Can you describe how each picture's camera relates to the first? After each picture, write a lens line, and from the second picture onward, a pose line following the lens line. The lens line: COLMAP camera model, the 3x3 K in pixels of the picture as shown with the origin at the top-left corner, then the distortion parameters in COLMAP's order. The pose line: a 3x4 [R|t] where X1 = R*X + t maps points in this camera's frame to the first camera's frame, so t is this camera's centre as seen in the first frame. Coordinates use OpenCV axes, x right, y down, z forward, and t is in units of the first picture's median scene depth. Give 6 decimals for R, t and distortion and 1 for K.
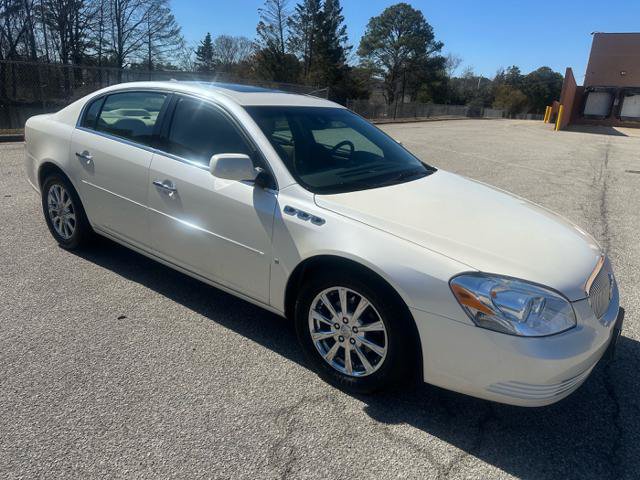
lens RADIAL K [[446.6, 0, 325.3], [0, 446.6, 237.9], [0, 0, 1]] dist [0.034273, -0.037085]
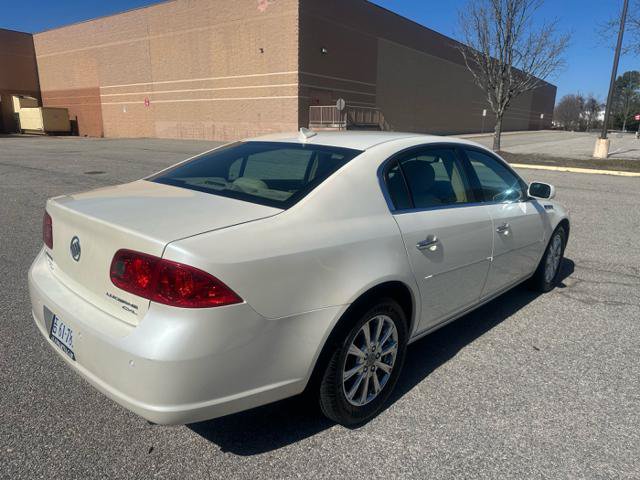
lens RADIAL K [[446.6, 0, 317.2], [0, 446.6, 245.8], [0, 0, 1]] dist [0.034273, -0.037085]
pose [[0.130050, -0.308925, 0.942153, -0.097896], [0.283403, 0.922162, 0.263250, -0.033018], [-0.950142, 0.232774, 0.207477, 0.080239]]
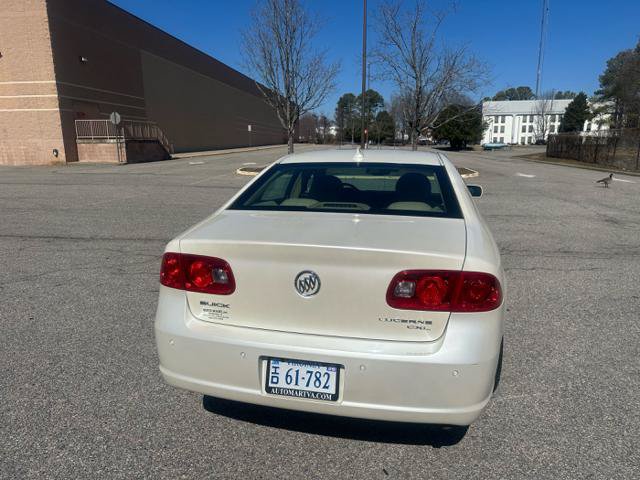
lens RADIAL K [[446.6, 0, 322.8], [0, 446.6, 243.0], [0, 0, 1]] dist [0.034273, -0.037085]
pose [[-0.394021, -0.256722, 0.882520, -0.095242], [0.250129, 0.894005, 0.371739, -0.046587], [-0.884411, 0.367217, -0.288043, 0.122575]]
